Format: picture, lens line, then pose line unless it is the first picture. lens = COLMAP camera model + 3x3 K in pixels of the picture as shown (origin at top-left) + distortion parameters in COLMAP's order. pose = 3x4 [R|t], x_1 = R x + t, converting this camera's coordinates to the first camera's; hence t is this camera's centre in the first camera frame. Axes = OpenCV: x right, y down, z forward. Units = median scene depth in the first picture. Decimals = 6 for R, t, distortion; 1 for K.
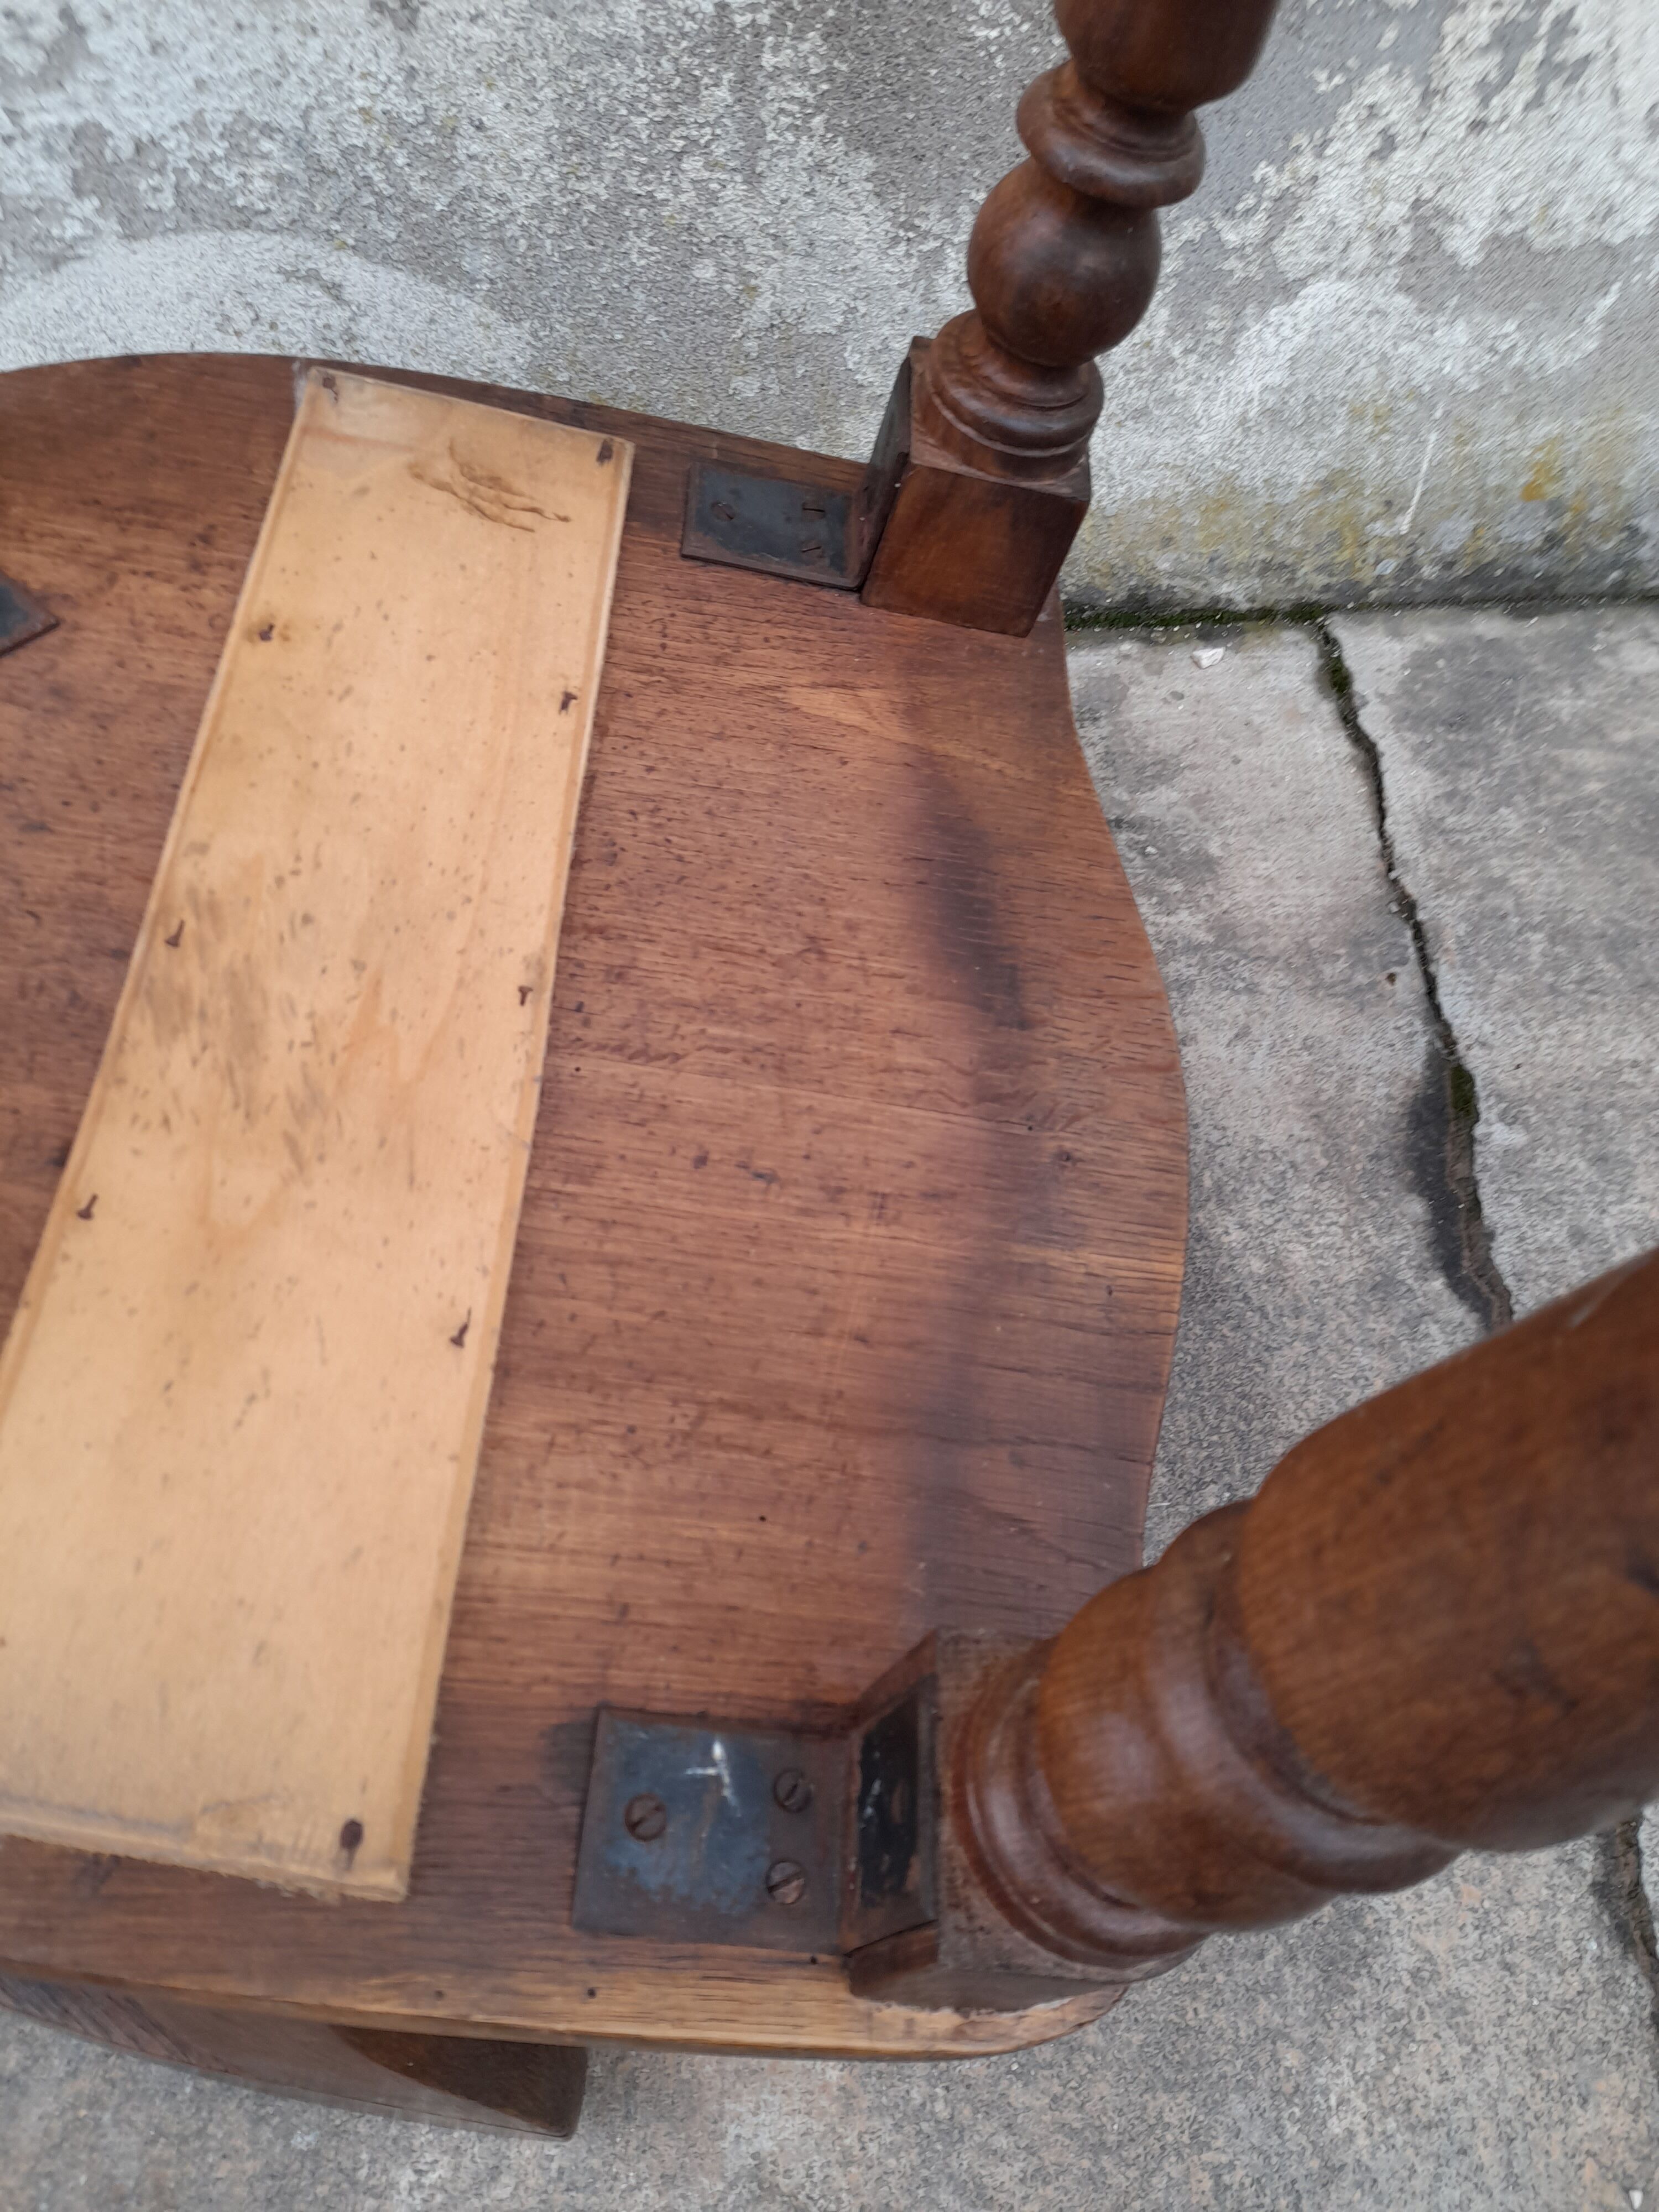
lens RADIAL K [[1606.4, 0, 807.9], [0, 1606.4, 1098.9], [0, 0, 1]] dist [0.044143, -0.039396]
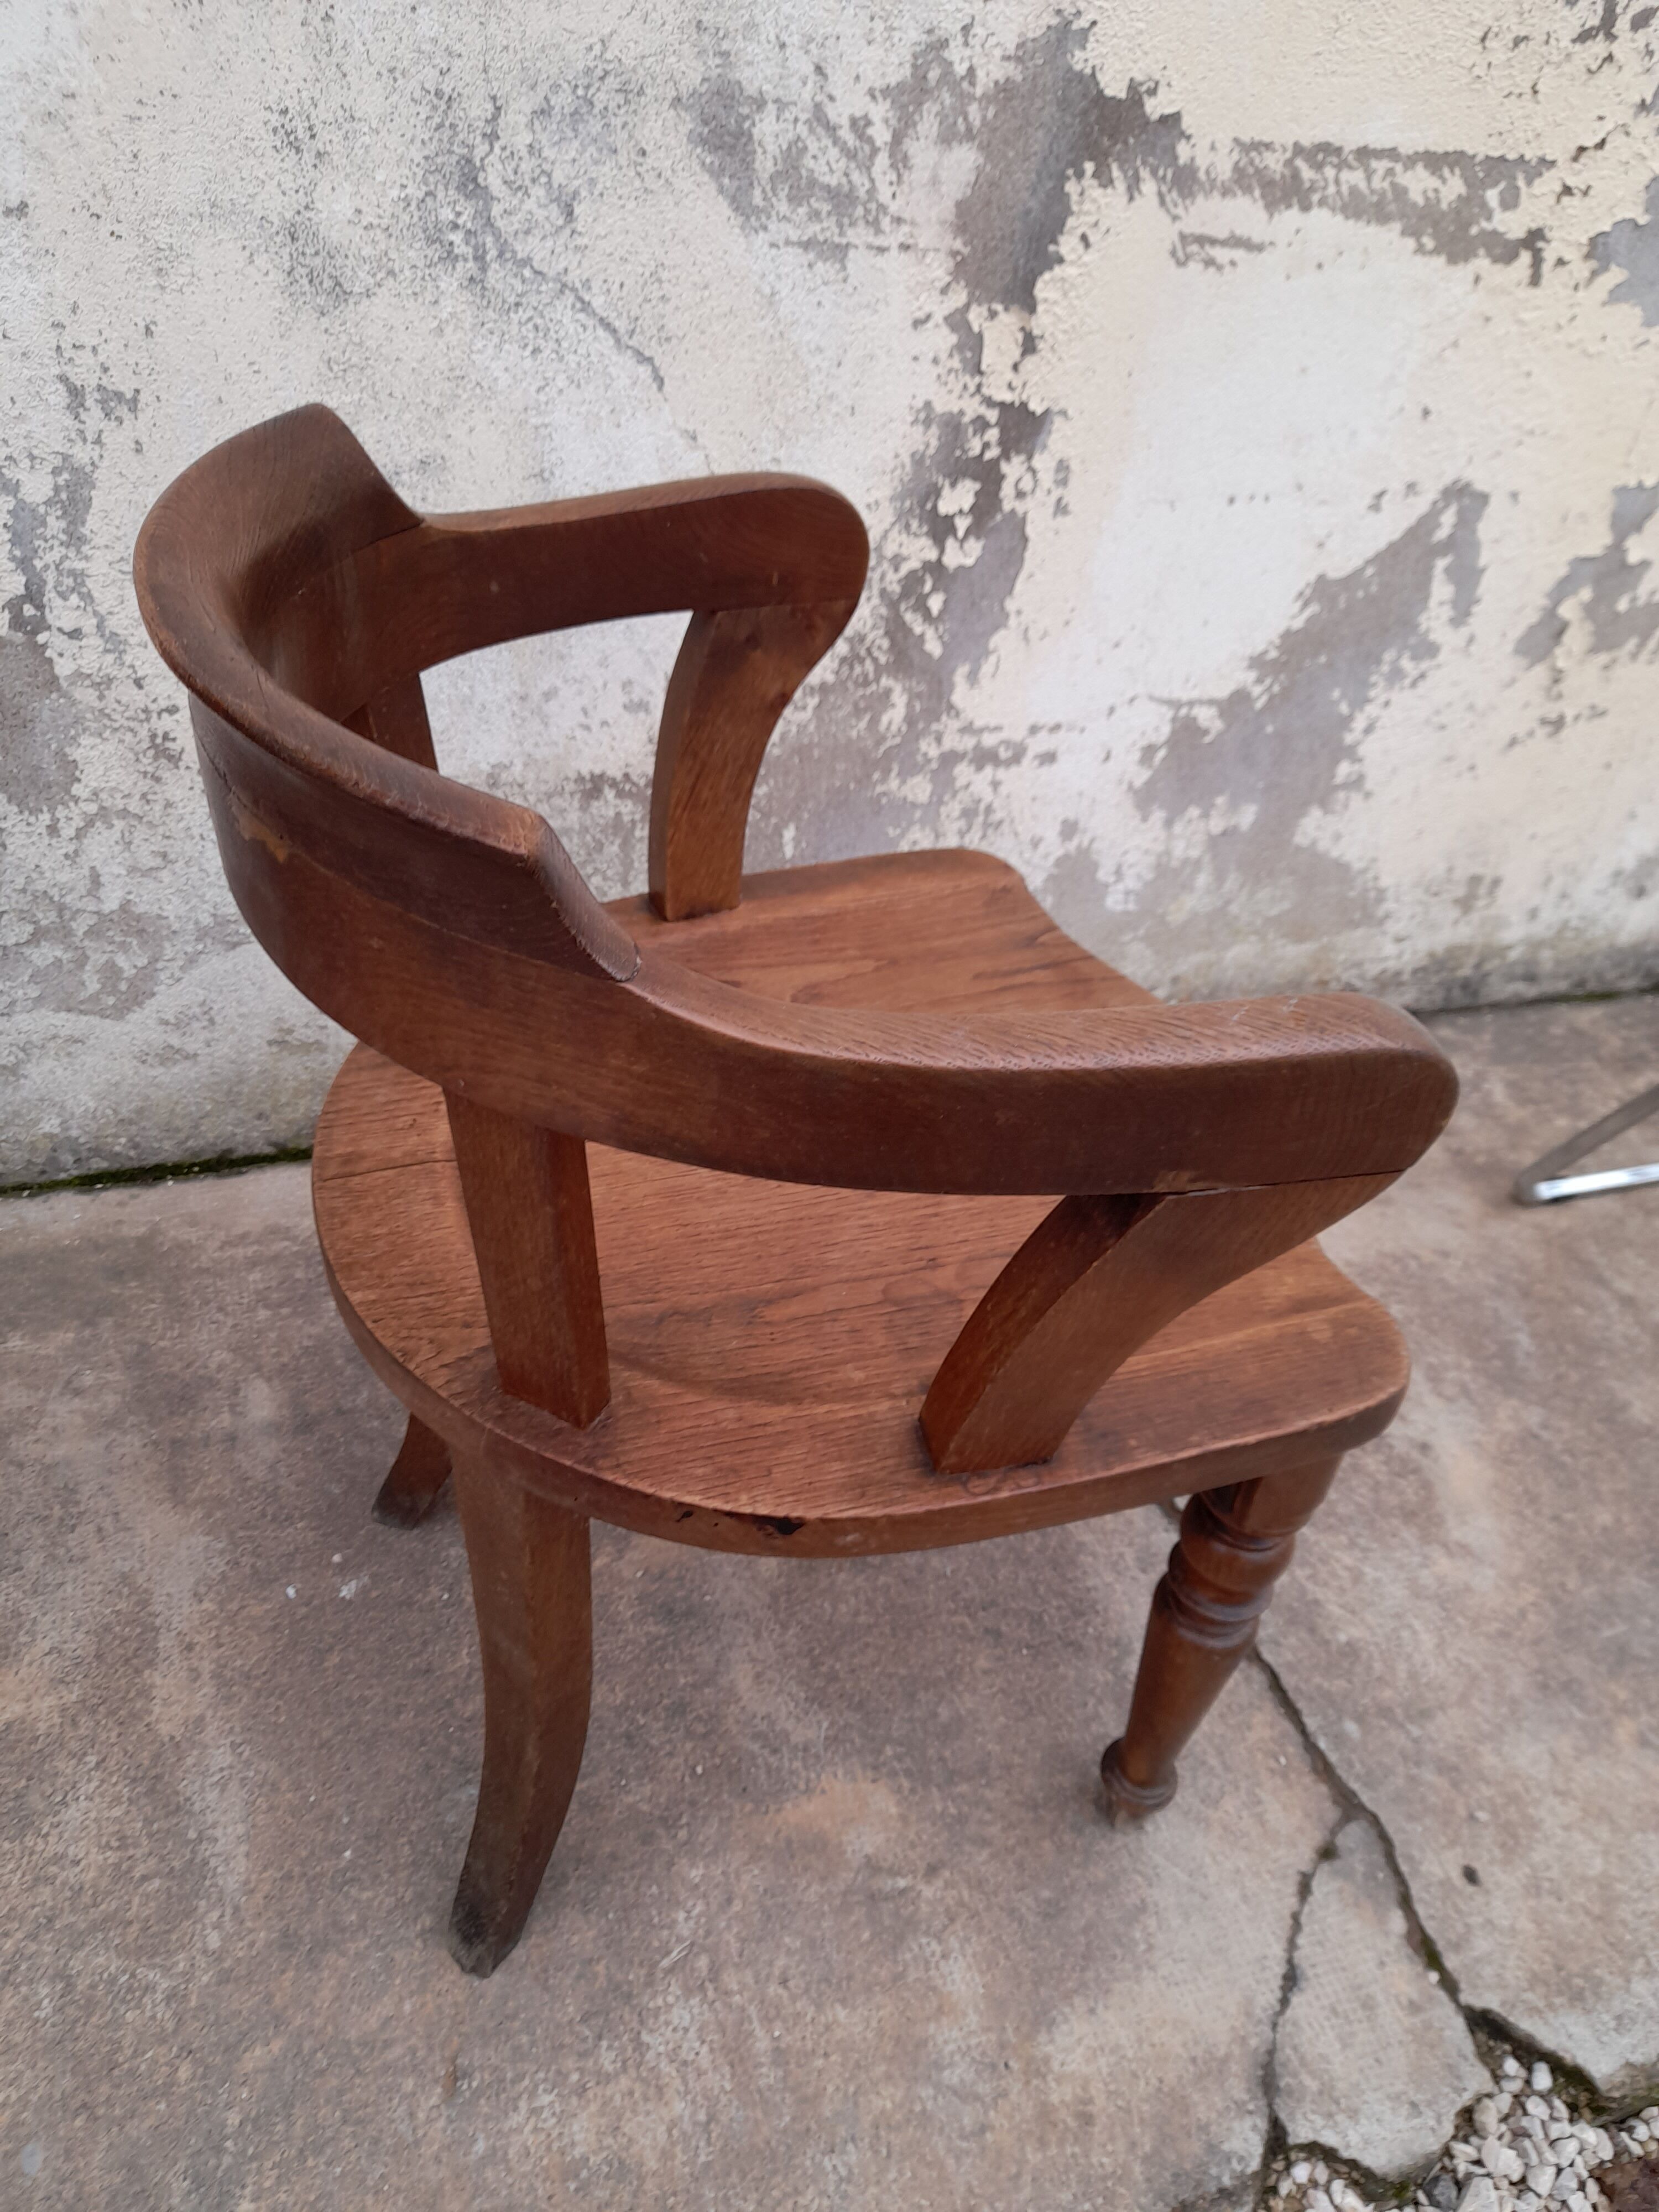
lens RADIAL K [[1606.4, 0, 778.8], [0, 1606.4, 1076.4], [0, 0, 1]] dist [0.044143, -0.039396]
pose [[0.951493, -0.082709, 0.296344, -0.475517], [0.180789, 0.929662, -0.321004, 0.324390], [-0.248950, 0.359009, 0.899520, -0.746377]]
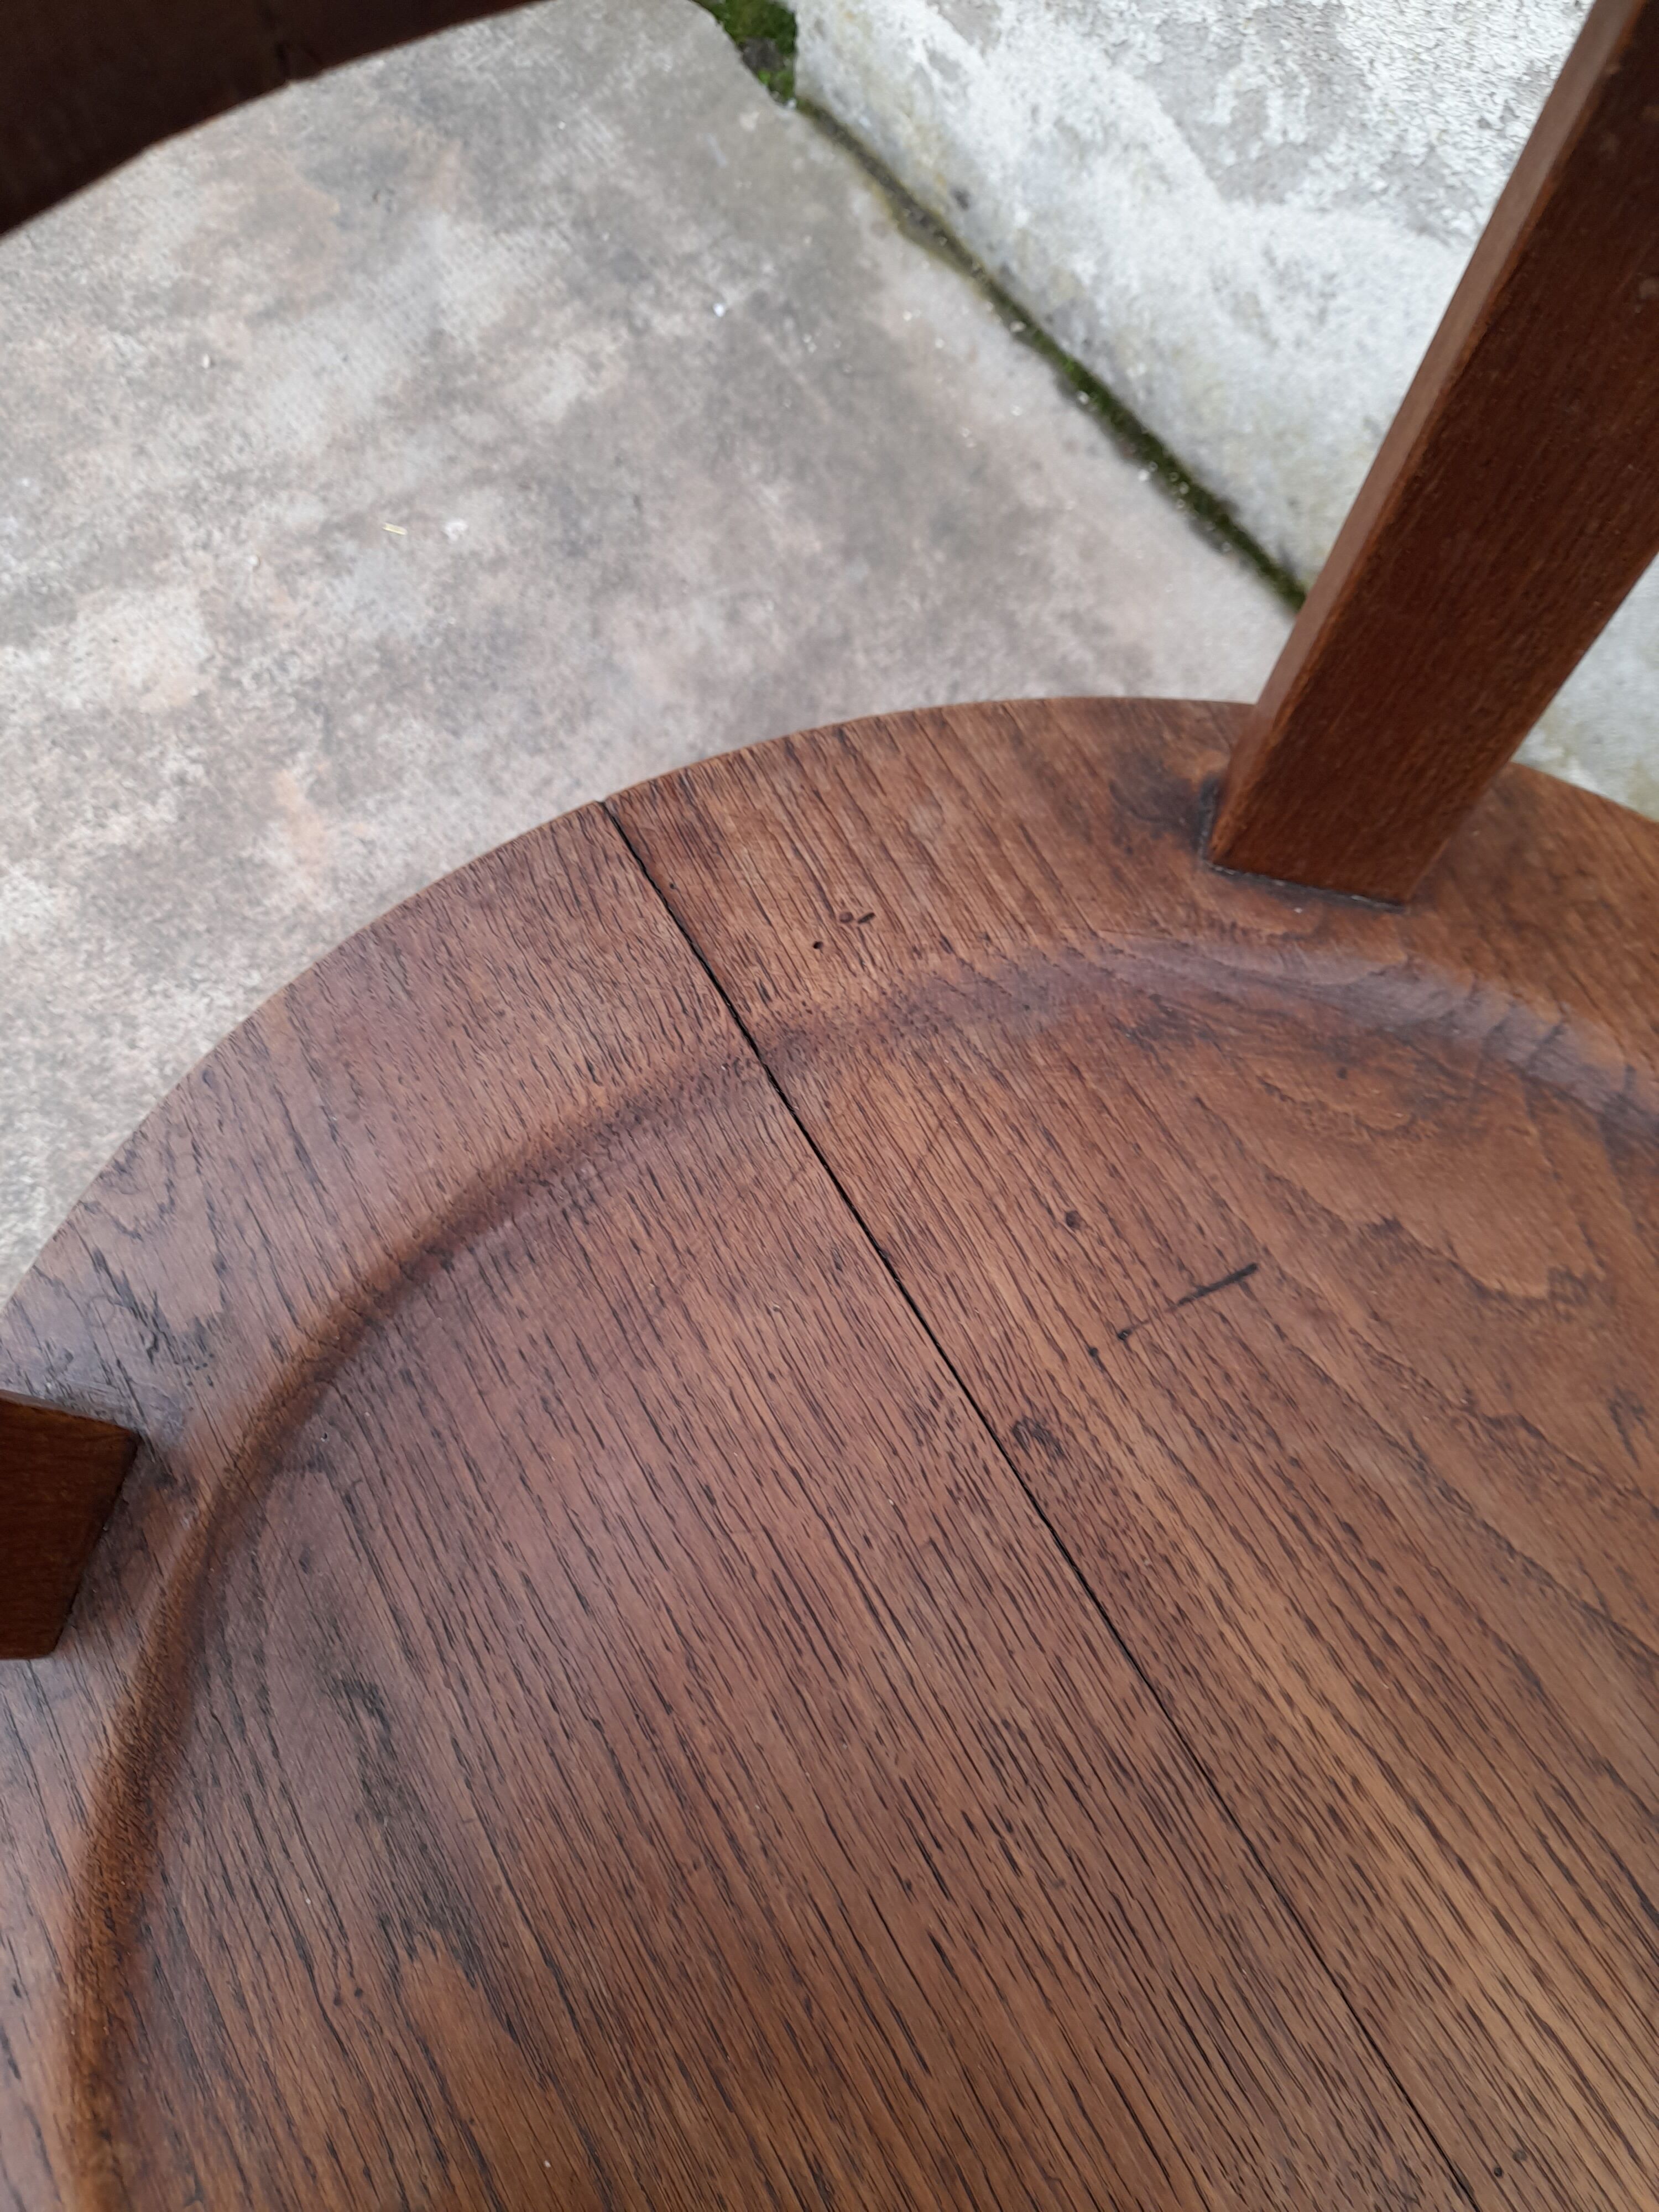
lens RADIAL K [[1675.9, 0, 821.8], [0, 1675.9, 1068.0], [0, 0, 1]] dist [-0.001983, 0.020848]
pose [[0.617516, 0.764654, -0.184331, -0.161575], [-0.693006, 0.639767, 0.332327, -0.326744], [0.372044, -0.077475, 0.924976, 0.002056]]
